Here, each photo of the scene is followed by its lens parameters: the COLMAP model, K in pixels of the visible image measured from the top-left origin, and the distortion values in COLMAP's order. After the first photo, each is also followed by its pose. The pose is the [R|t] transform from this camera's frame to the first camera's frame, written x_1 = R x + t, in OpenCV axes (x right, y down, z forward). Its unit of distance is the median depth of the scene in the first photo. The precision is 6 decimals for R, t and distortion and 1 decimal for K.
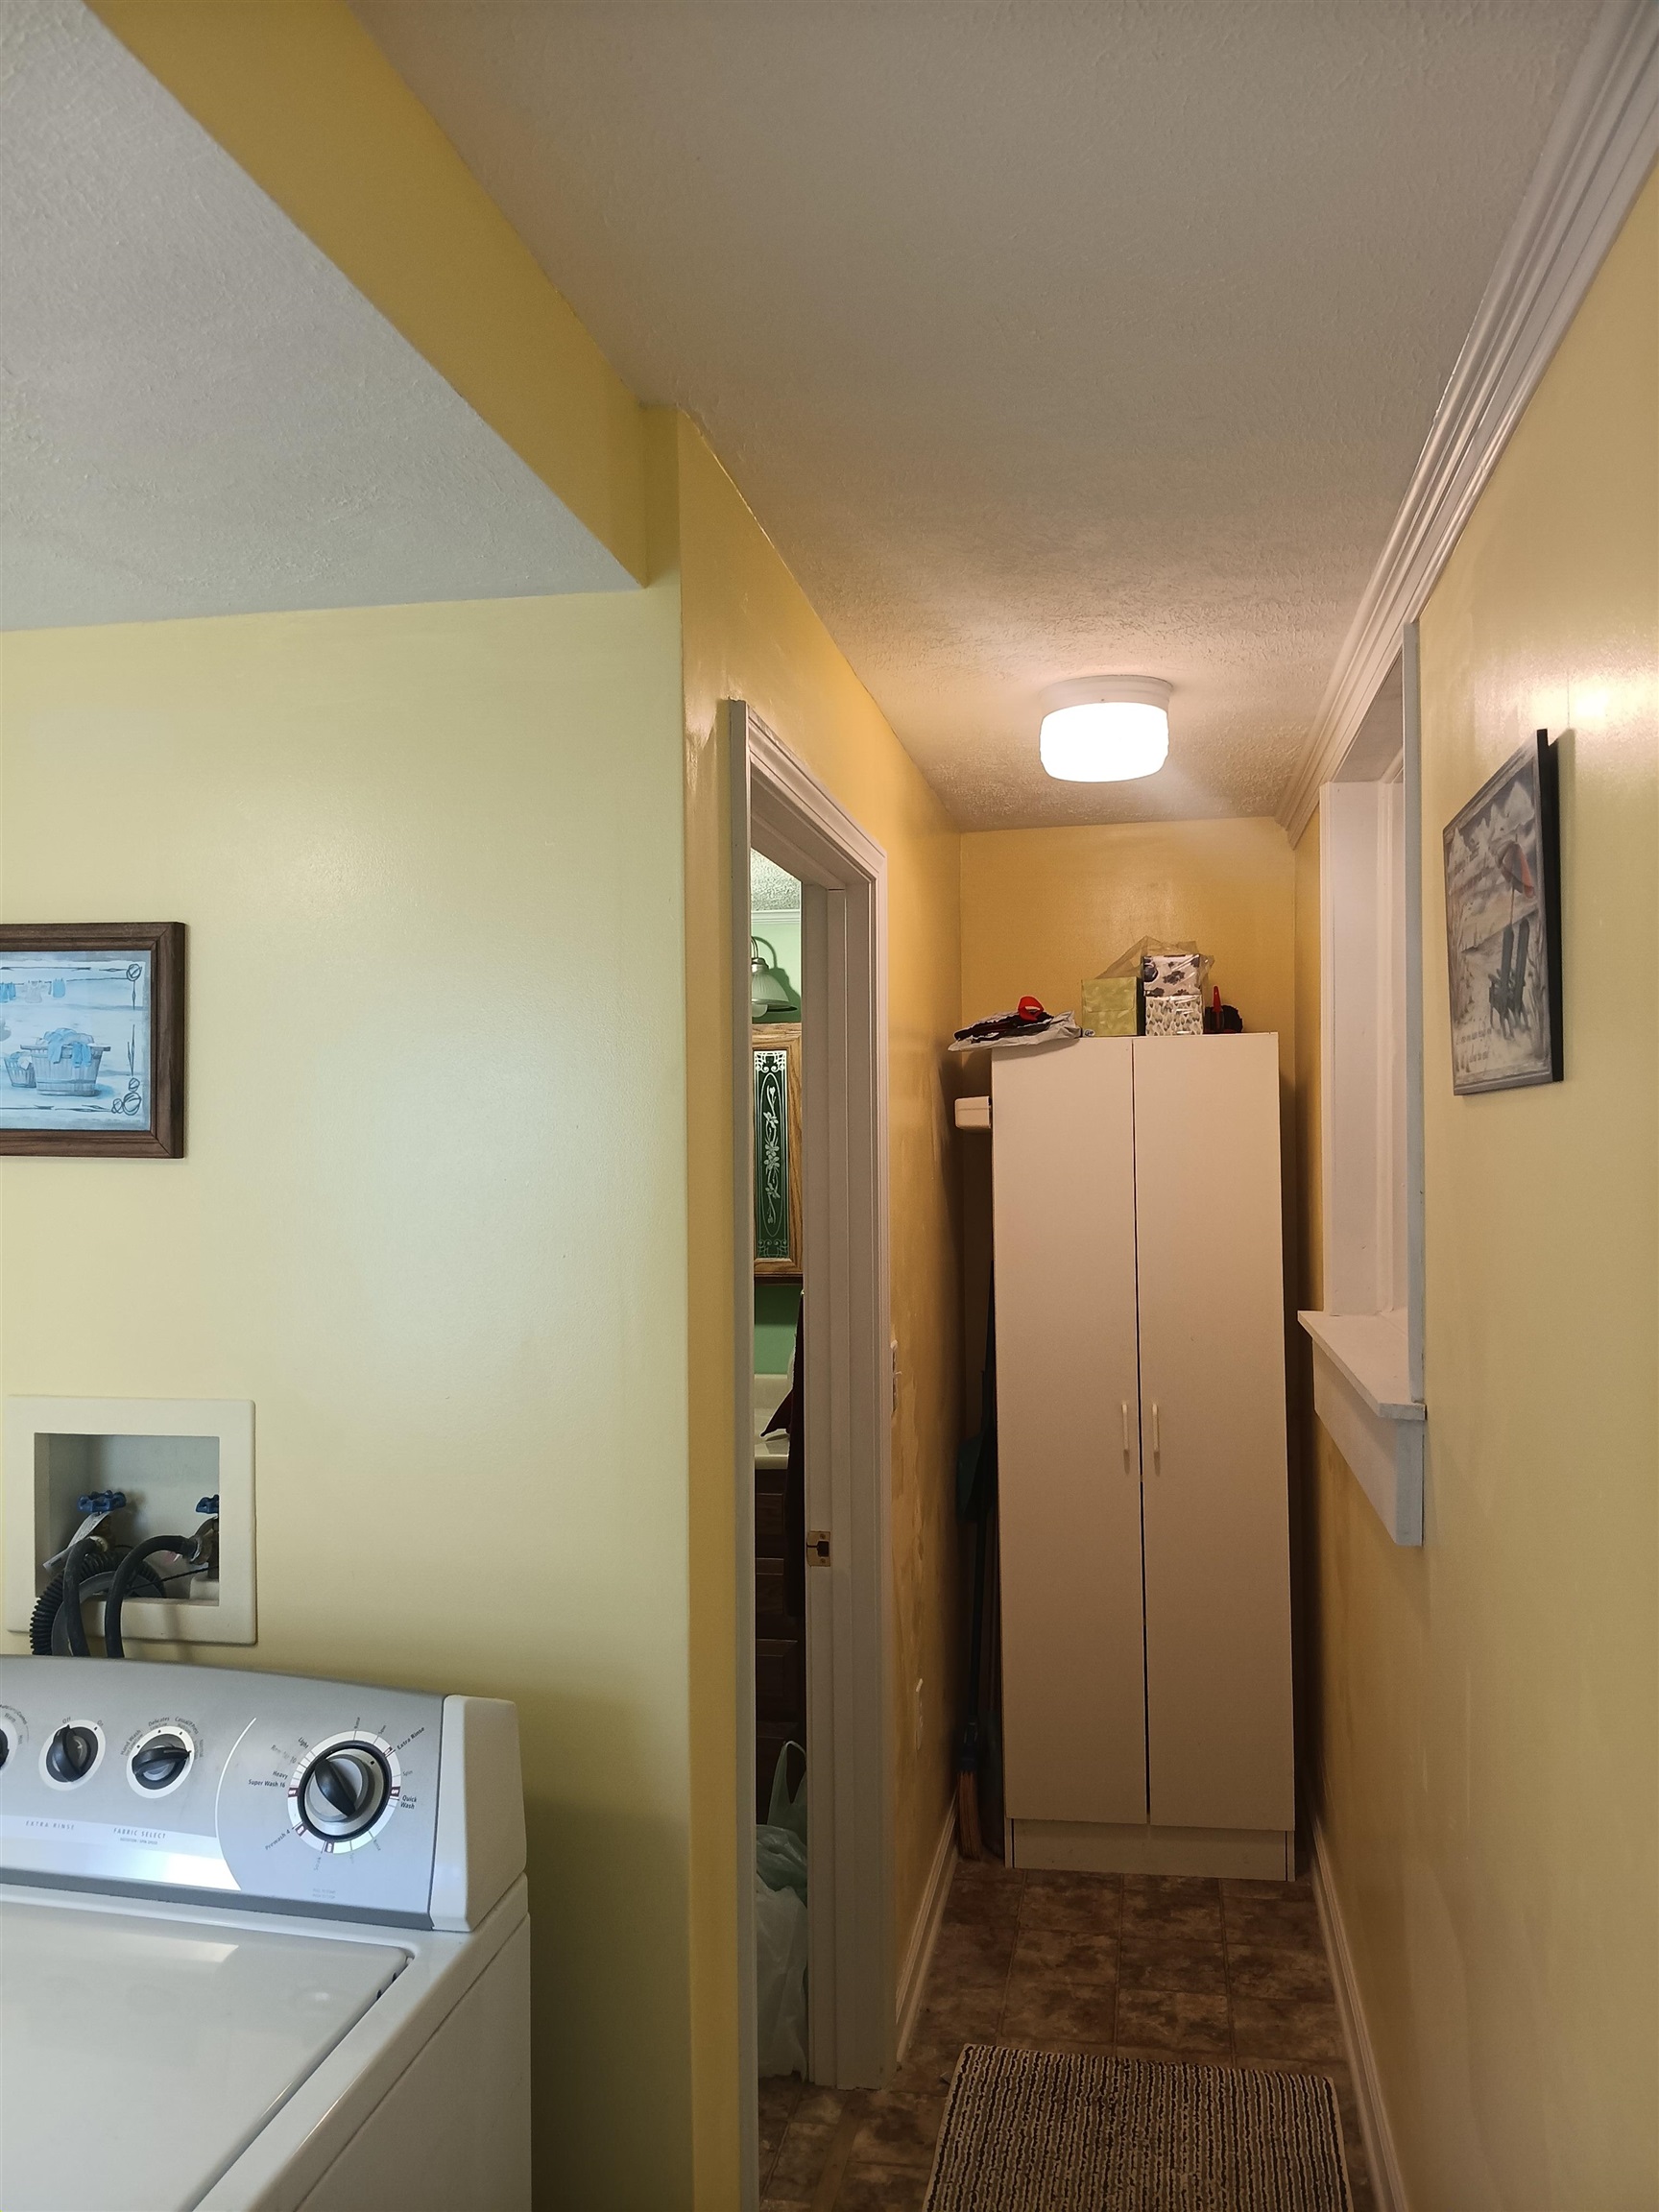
lens RADIAL K [[1681.9, 0, 875.3], [0, 1681.9, 1077.6], [0, 0, 1]] dist [0.049393, -0.116842]
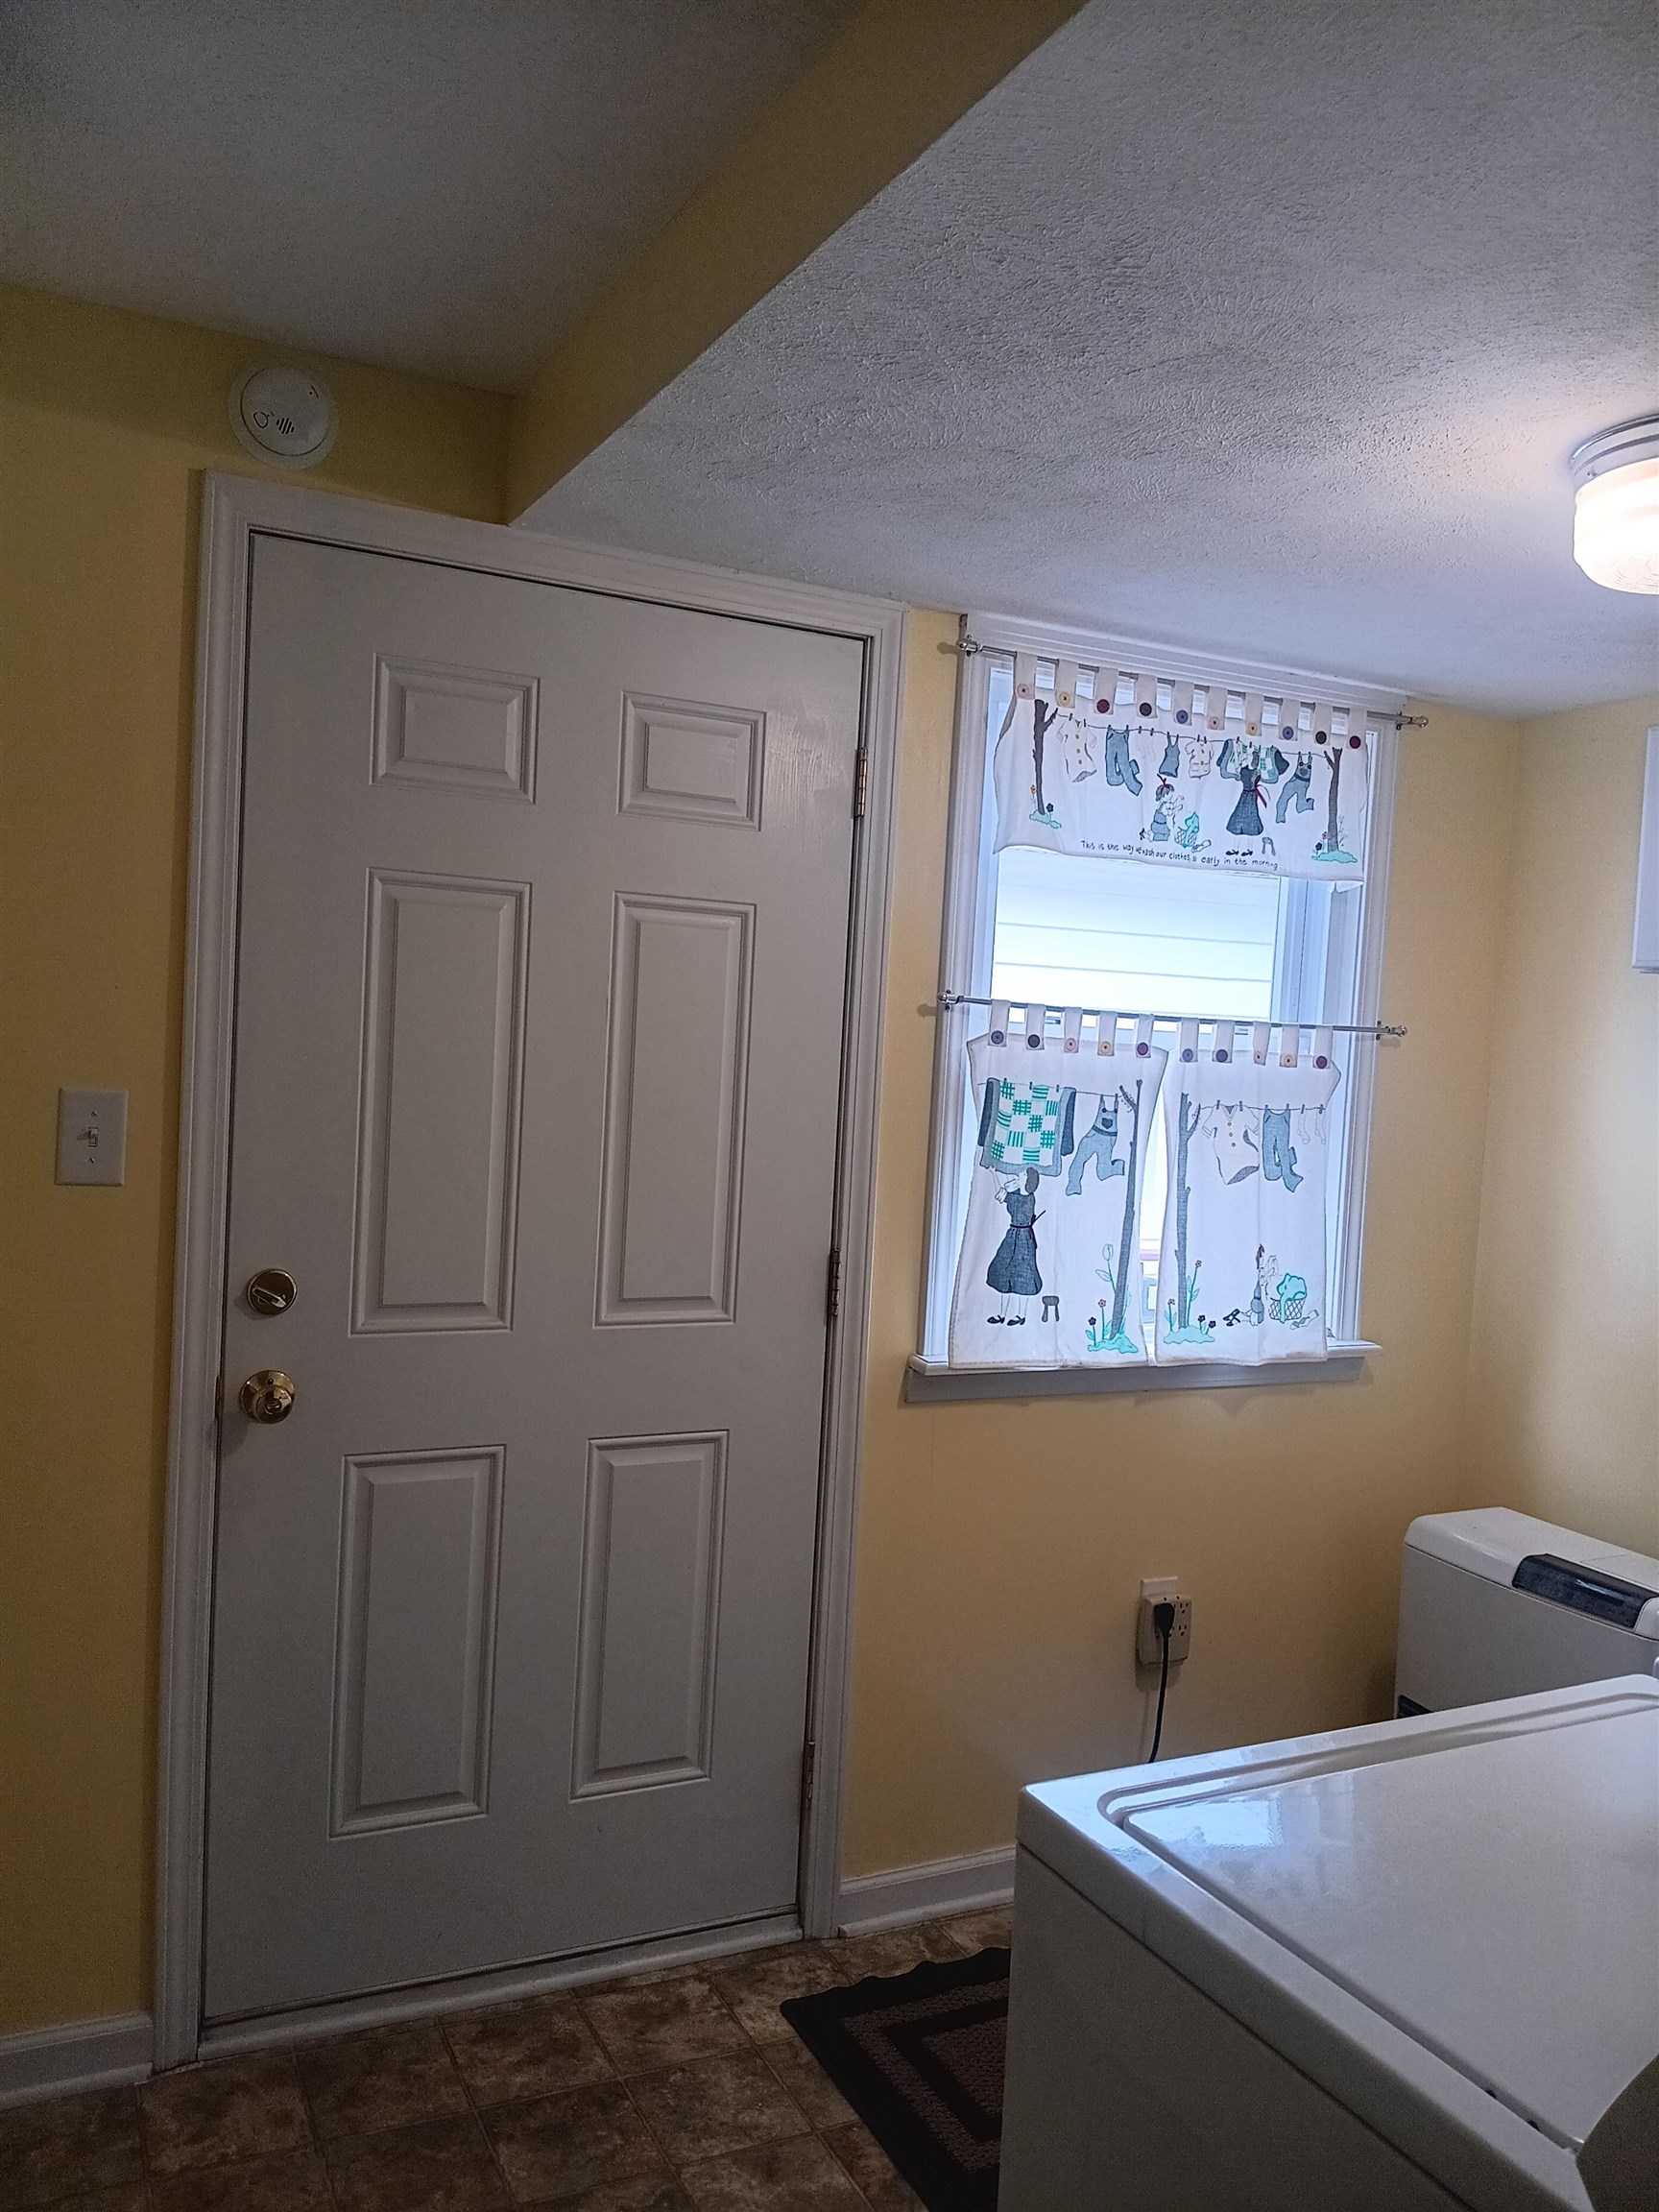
lens RADIAL K [[1681.9, 0, 843.2], [0, 1681.9, 1109.9], [0, 0, 1]] dist [0.049393, -0.116842]
pose [[-0.812891, -0.015386, -0.582213, 0.376649], [-0.048653, 0.997951, 0.041556, 0.092759], [0.580380, 0.062107, -0.811974, 2.030717]]
